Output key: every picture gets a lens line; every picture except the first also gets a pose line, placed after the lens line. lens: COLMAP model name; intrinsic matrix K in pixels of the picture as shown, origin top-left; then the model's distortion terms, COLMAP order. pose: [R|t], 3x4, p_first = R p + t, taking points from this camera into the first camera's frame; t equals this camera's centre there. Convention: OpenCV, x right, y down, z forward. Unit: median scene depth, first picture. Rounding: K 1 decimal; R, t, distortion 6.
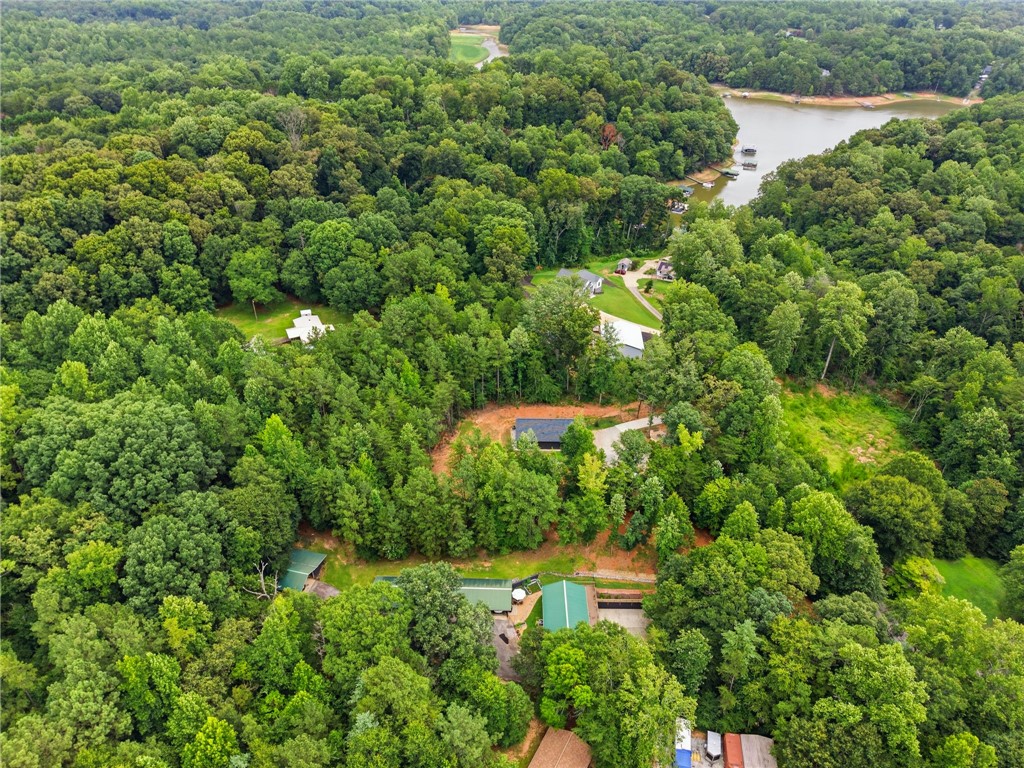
lens RADIAL K [[676.1, 0, 512.0], [0, 676.1, 384.0], [0, 0, 1]] dist [0.025398, -0.025524]
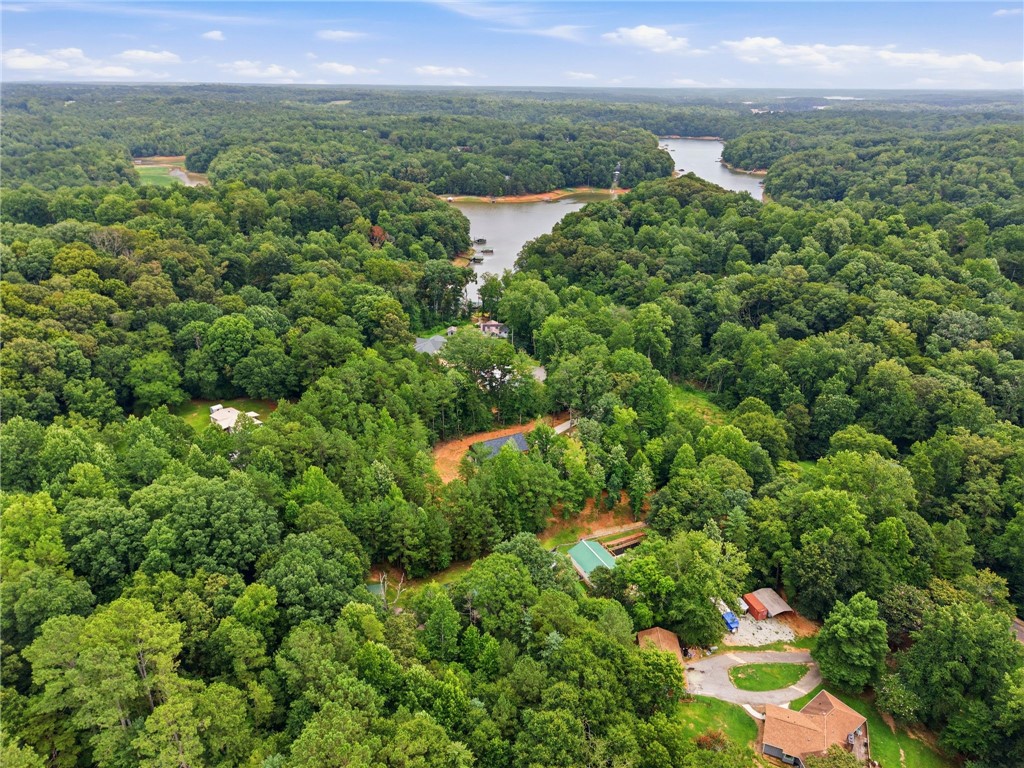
lens RADIAL K [[676.1, 0, 512.0], [0, 676.1, 384.0], [0, 0, 1]] dist [0.025398, -0.025524]
pose [[0.895488, -0.185594, 0.404543, -0.287991], [0.245948, 0.963878, -0.102221, 0.065132], [-0.370958, 0.191035, 0.908788, -0.074592]]
